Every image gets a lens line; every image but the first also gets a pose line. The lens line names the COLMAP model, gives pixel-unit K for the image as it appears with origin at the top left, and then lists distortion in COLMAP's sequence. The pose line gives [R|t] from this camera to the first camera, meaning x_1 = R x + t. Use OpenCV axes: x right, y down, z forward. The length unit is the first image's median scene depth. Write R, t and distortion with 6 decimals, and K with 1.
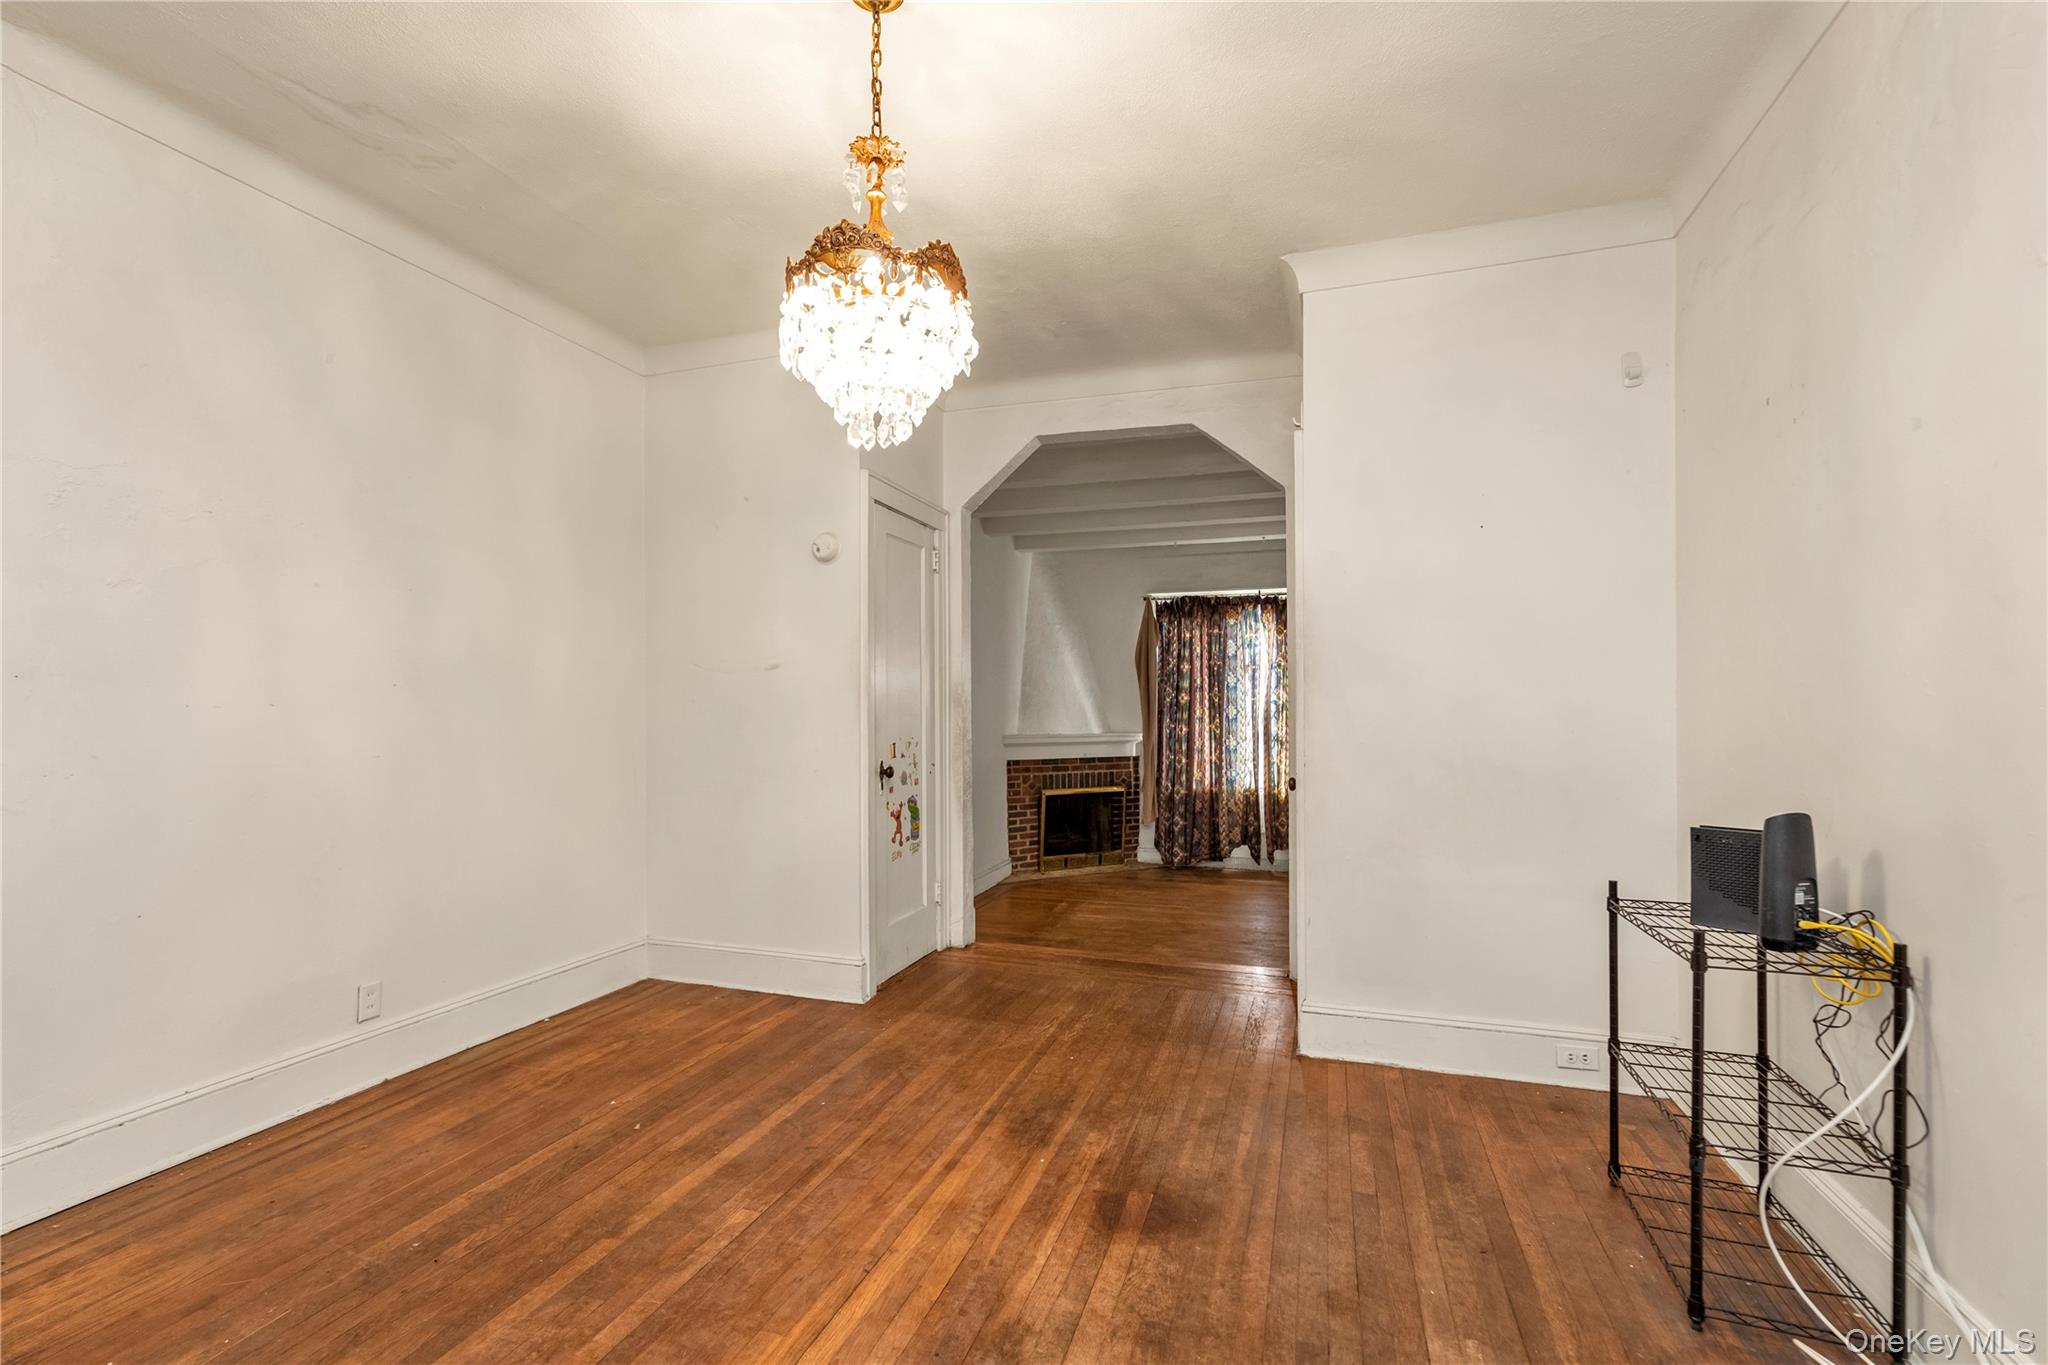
lens RADIAL K [[891.4, 0, 1024.2], [0, 891.4, 698.7], [0, 0, 1]] dist [0.003339, -0.000482]
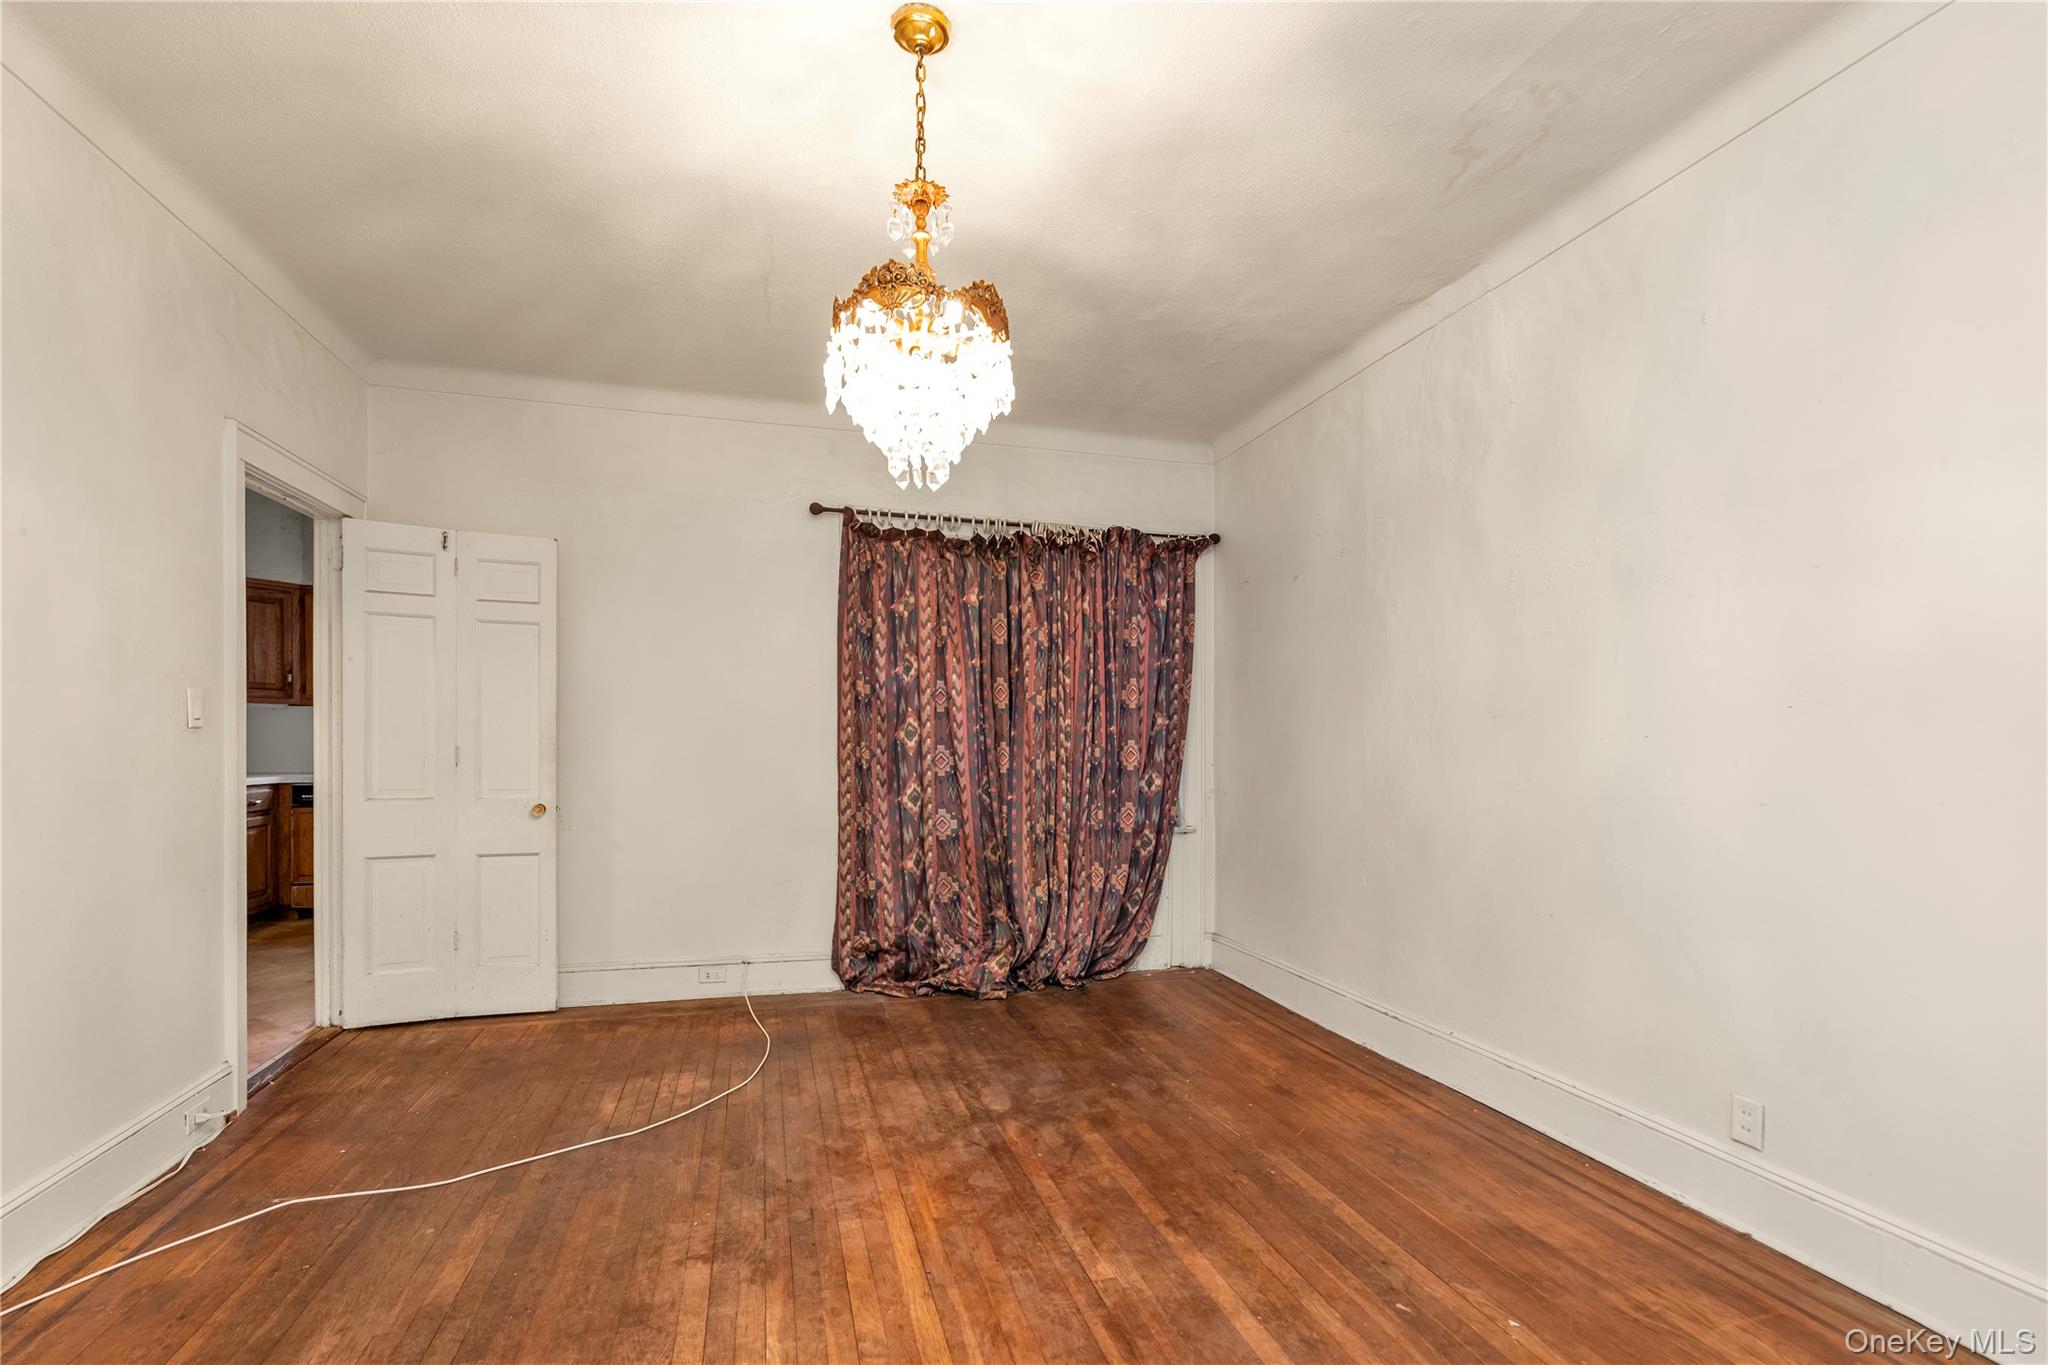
lens RADIAL K [[891.4, 0, 1020.7], [0, 891.4, 738.9], [0, 0, 1]] dist [0.003339, -0.000482]
pose [[-0.823797, -0.001677, -0.566883, 0.089598], [0.006016, 0.999913, -0.011700, 0.005173], [0.566853, -0.013049, -0.823715, 0.518152]]
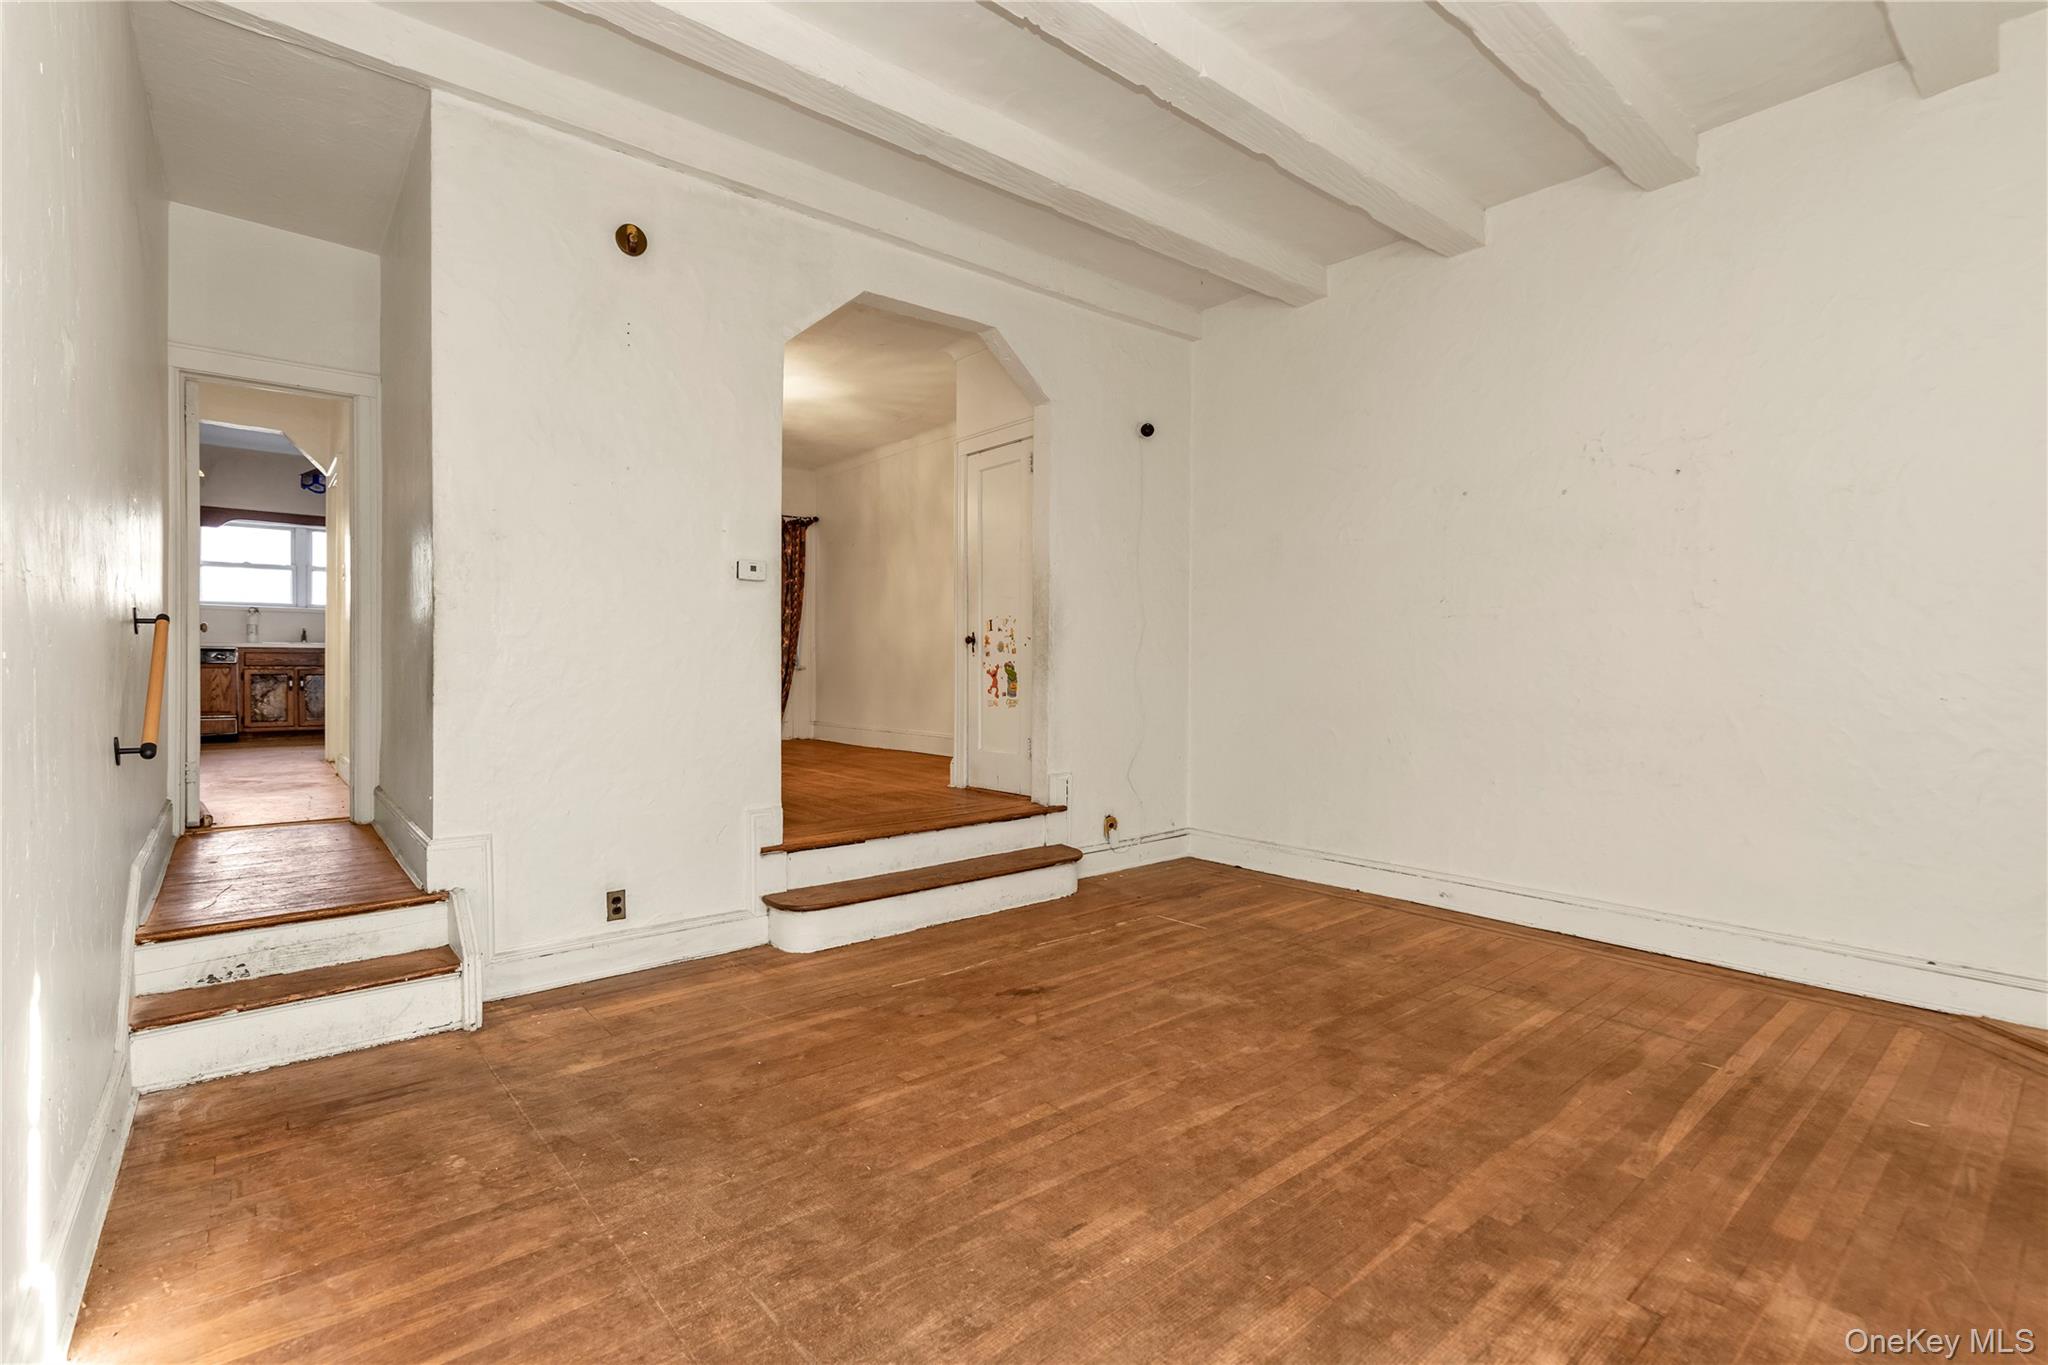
lens RADIAL K [[938.1, 0, 1018.4], [0, 938.1, 661.7], [0, 0, 1]] dist [-0.001237, -0.000094]
pose [[-0.533353, -0.003511, -0.845886, 0.602470], [0.008525, 0.999918, -0.009526, 0.073639], [0.845850, -0.012292, -0.533279, 1.041104]]
